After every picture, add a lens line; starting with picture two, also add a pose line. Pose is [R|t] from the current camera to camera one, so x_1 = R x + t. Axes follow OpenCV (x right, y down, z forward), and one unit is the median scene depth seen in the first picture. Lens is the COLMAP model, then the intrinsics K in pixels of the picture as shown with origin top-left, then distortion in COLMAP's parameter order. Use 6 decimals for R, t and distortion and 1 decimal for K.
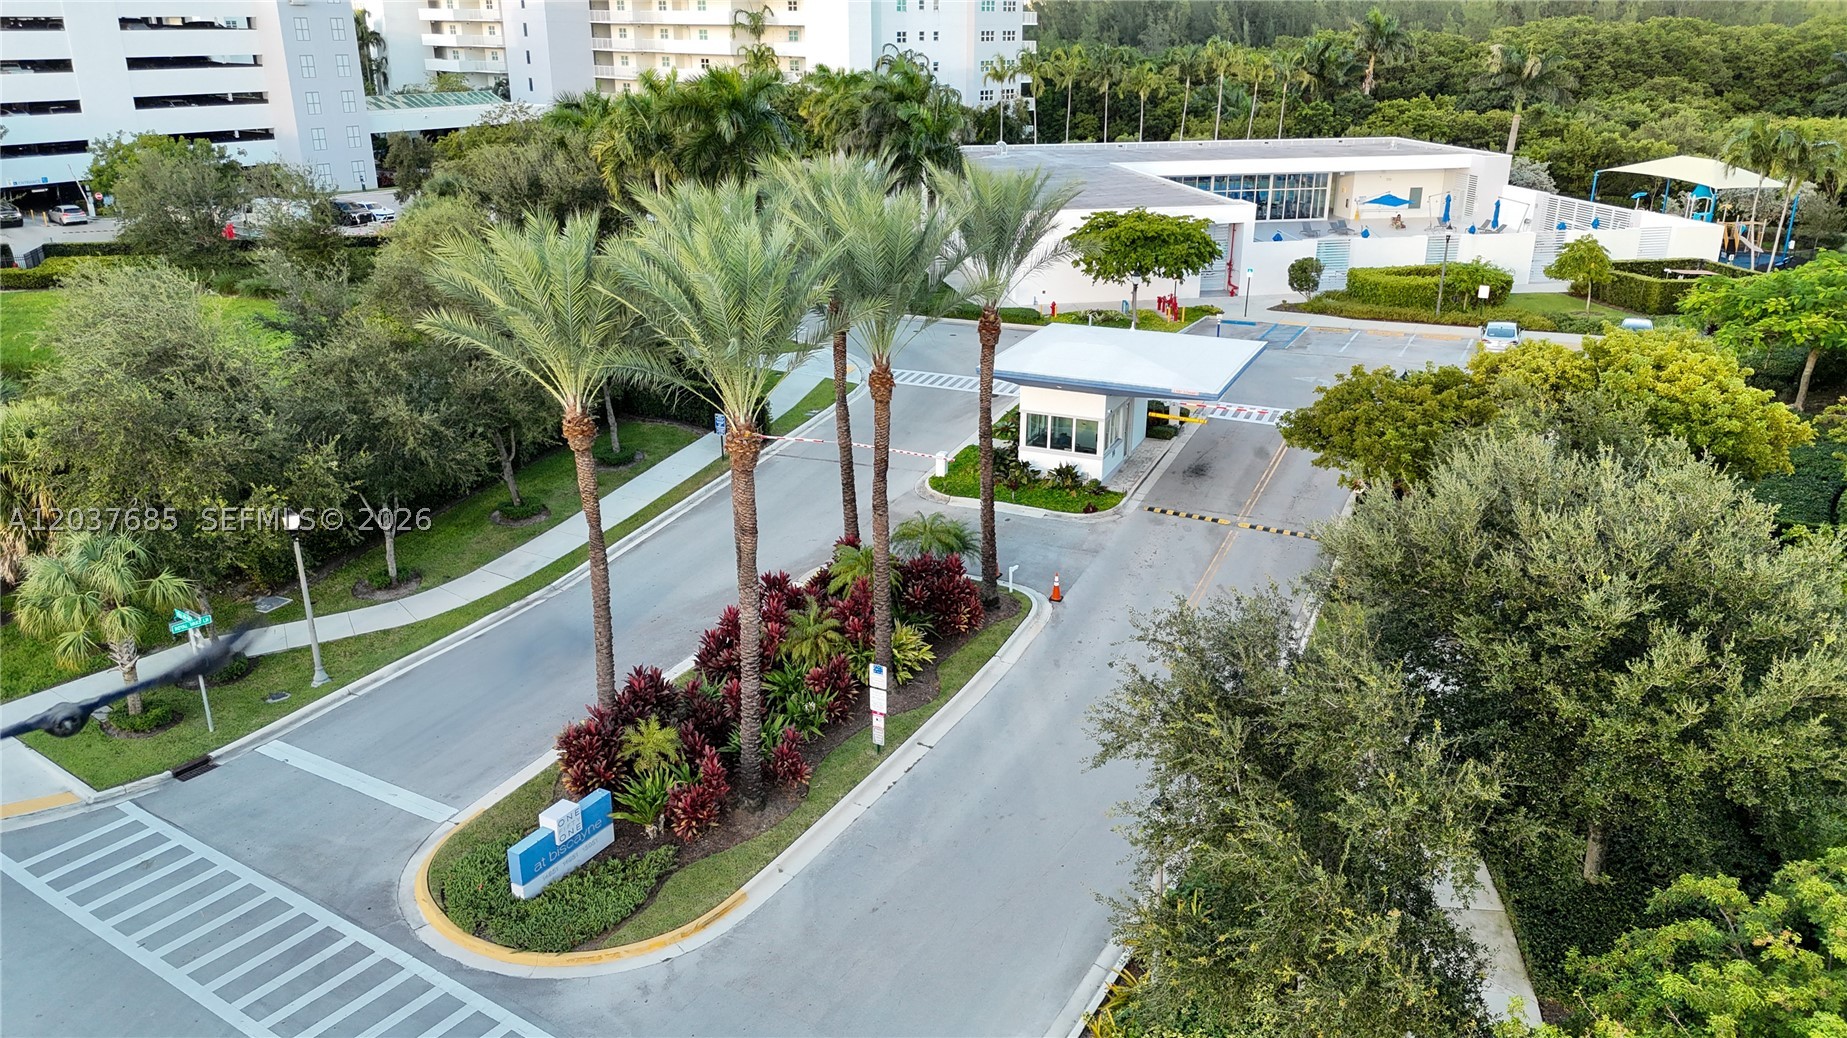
lens RADIAL K [[1379.1, 0, 906.4], [0, 1379.1, 524.5], [0, 0, 1]] dist [0.055854, -0.039854]
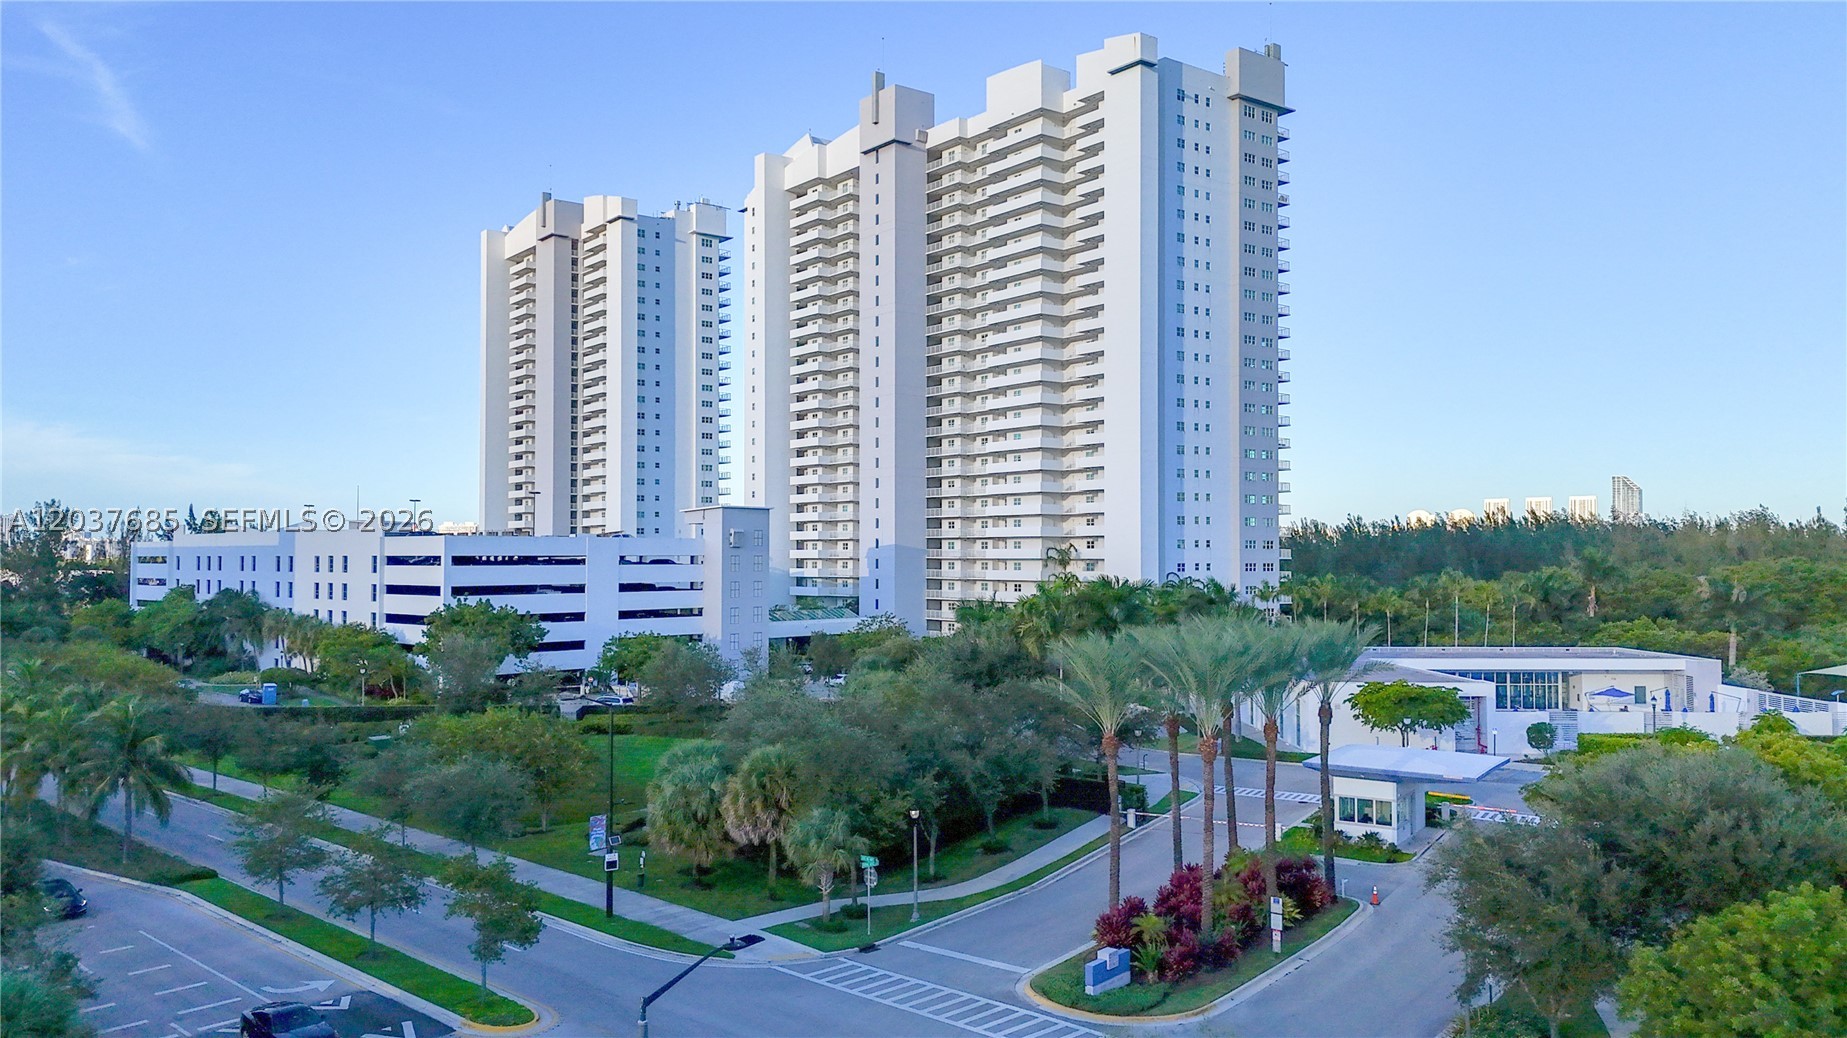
lens RADIAL K [[1379.1, 0, 906.4], [0, 1379.1, 524.5], [0, 0, 1]] dist [0.055854, -0.039854]
pose [[0.986783, -0.005054, -0.161971, -0.089397], [-0.054764, 0.930307, -0.362670, 0.150081], [0.152516, 0.366747, 0.917734, -0.373715]]
